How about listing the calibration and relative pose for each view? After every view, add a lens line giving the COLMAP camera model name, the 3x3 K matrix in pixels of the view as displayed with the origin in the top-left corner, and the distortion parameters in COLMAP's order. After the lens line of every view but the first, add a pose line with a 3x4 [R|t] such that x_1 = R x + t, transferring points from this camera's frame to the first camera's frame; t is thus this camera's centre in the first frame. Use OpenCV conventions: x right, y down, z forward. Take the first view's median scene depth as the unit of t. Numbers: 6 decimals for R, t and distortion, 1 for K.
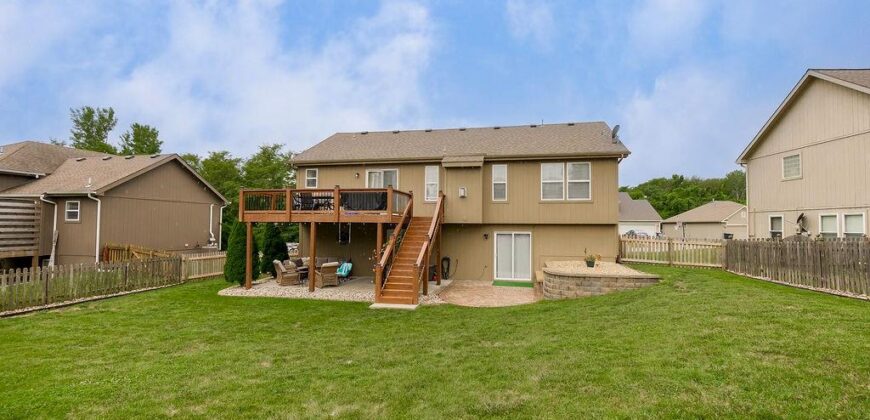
lens RADIAL K [[399.9, 0, 438.2], [0, 399.9, 206.3], [0, 0, 1]] dist [-0.002624, 0.000490]
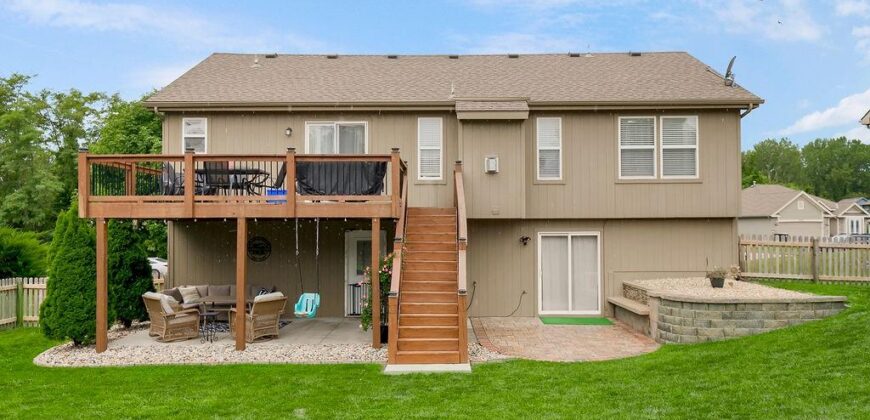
lens RADIAL K [[673.3, 0, 435.0], [0, 673.3, 210.0], [0, 0, 1]] dist [0.009792, 0.000088]
pose [[0.977943, -0.005795, 0.208793, -0.221903], [0.001002, 0.999734, 0.023054, 0.008179], [-0.208871, -0.022336, 0.977688, 0.074285]]
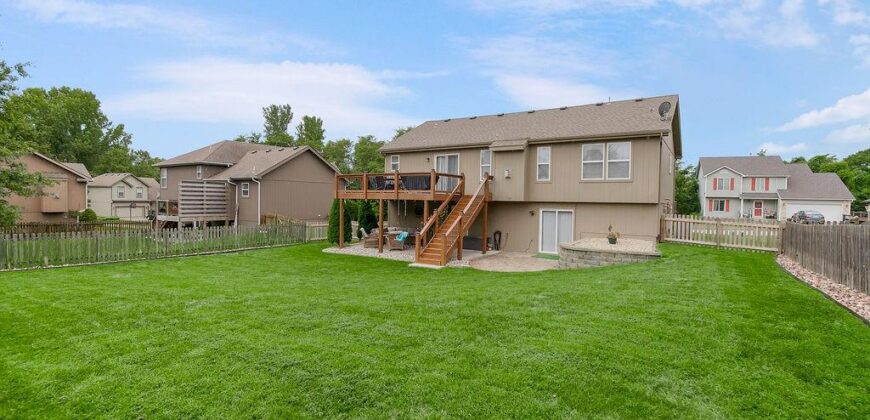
lens RADIAL K [[412.8, 0, 434.1], [0, 412.8, 202.2], [0, 0, 1]] dist [0.001052, 0.000220]
pose [[0.930519, 0.010441, -0.366096, 0.295888], [0.007634, 0.998823, 0.047889, -0.011255], [0.366165, -0.047357, 0.929344, -0.152727]]
